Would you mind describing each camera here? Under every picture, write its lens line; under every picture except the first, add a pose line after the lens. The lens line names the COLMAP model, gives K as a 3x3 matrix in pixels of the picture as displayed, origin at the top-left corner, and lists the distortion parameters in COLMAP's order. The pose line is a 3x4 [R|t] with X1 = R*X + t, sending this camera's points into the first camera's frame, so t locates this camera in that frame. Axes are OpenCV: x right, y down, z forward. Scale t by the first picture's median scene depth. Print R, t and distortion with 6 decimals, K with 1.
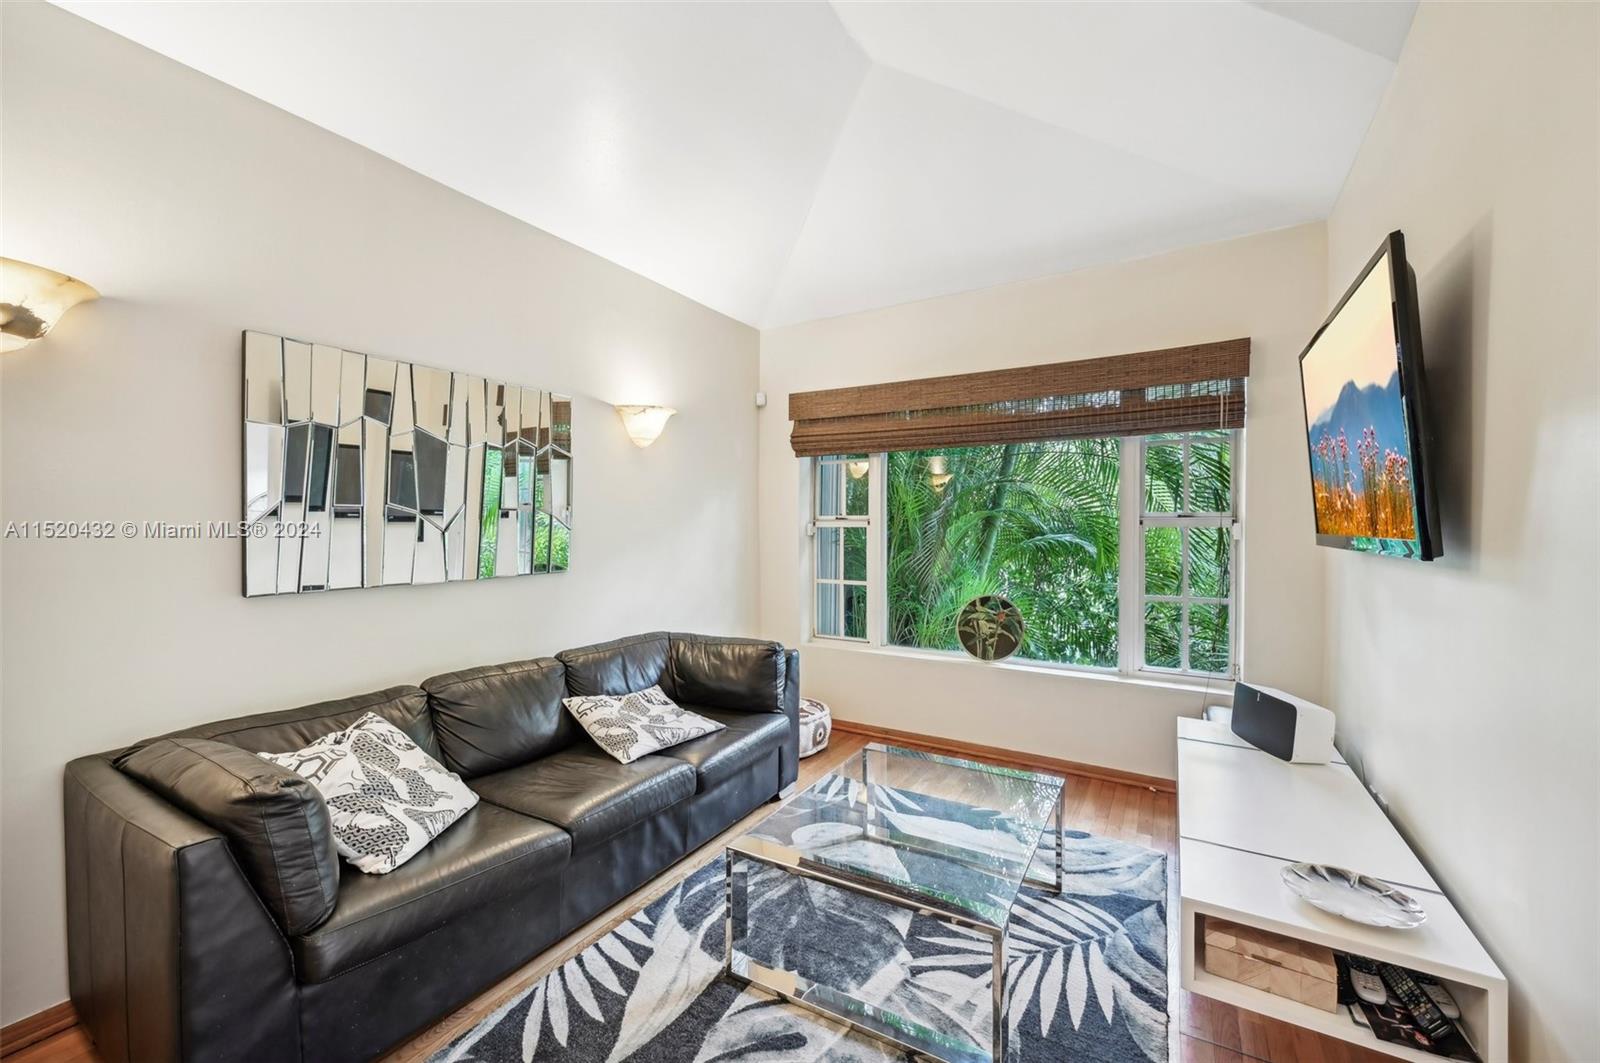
lens RADIAL K [[640.1, 0, 798.1], [0, 640.1, 542.5], [0, 0, 1]] dist [0.002263, 0.000054]
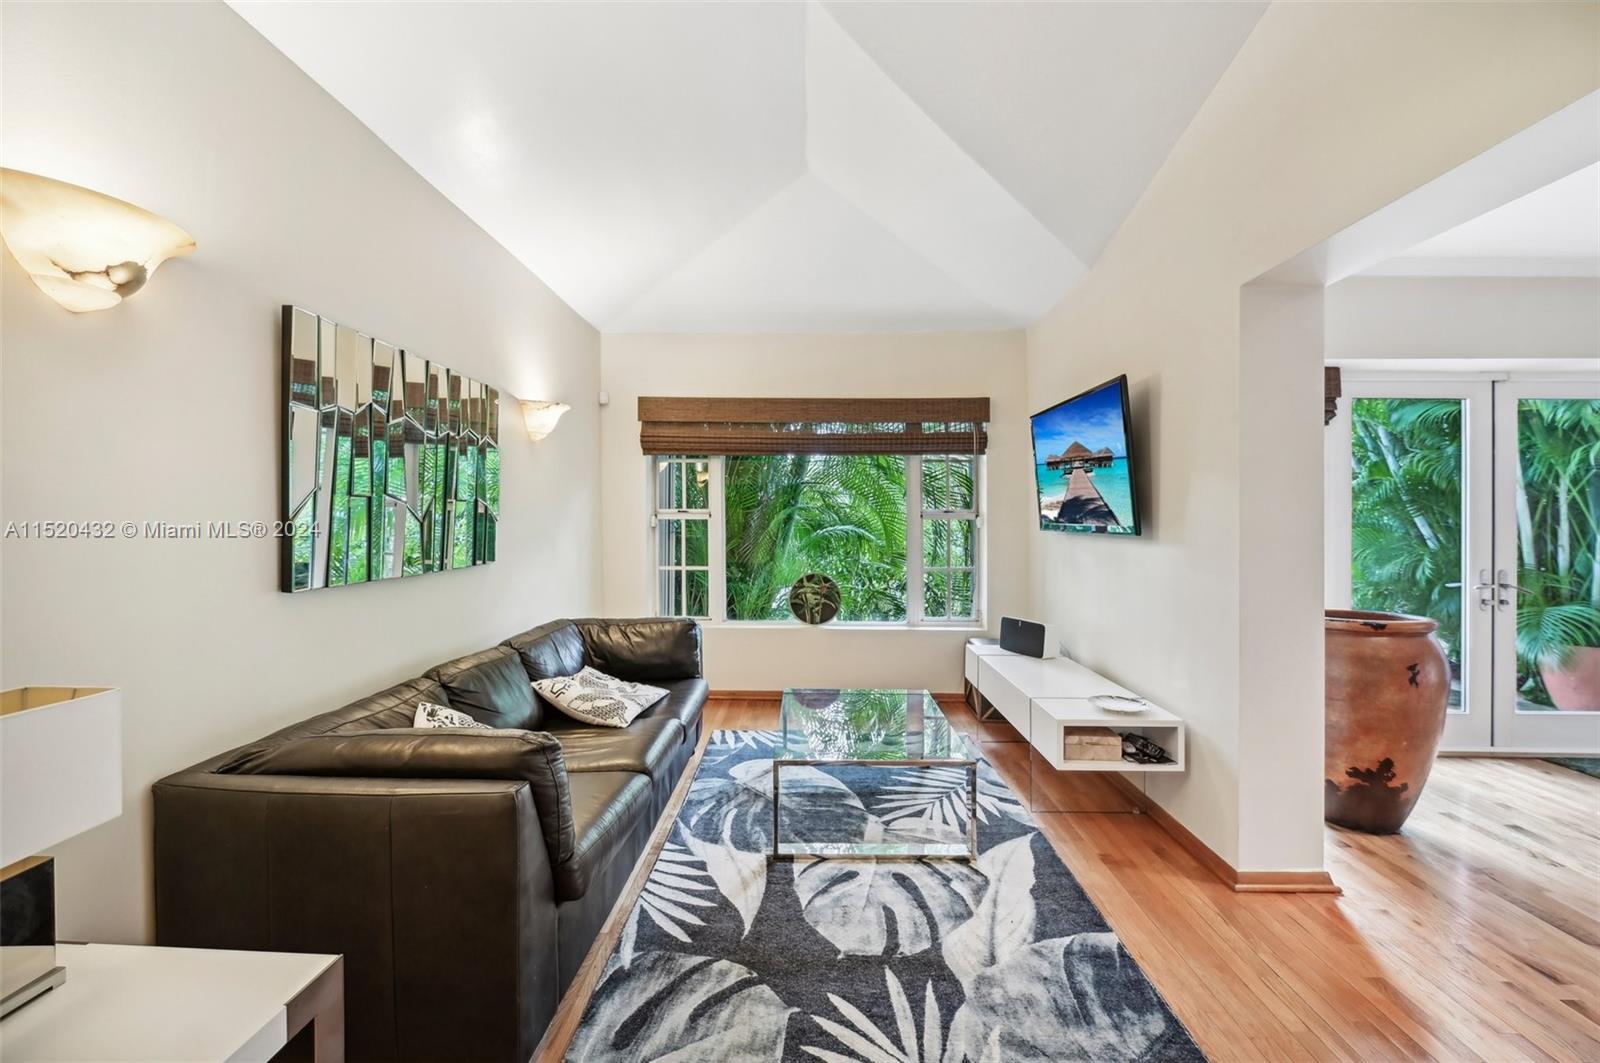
lens RADIAL K [[640.4, 0, 799.5], [0, 640.4, 526.8], [0, 0, 1]] dist [0.000487, -0.000003]
pose [[0.870553, -0.003338, 0.492063, -0.425551], [0.009476, 0.999905, -0.009980, 0.003584], [-0.491983, 0.013351, 0.870503, -0.110232]]
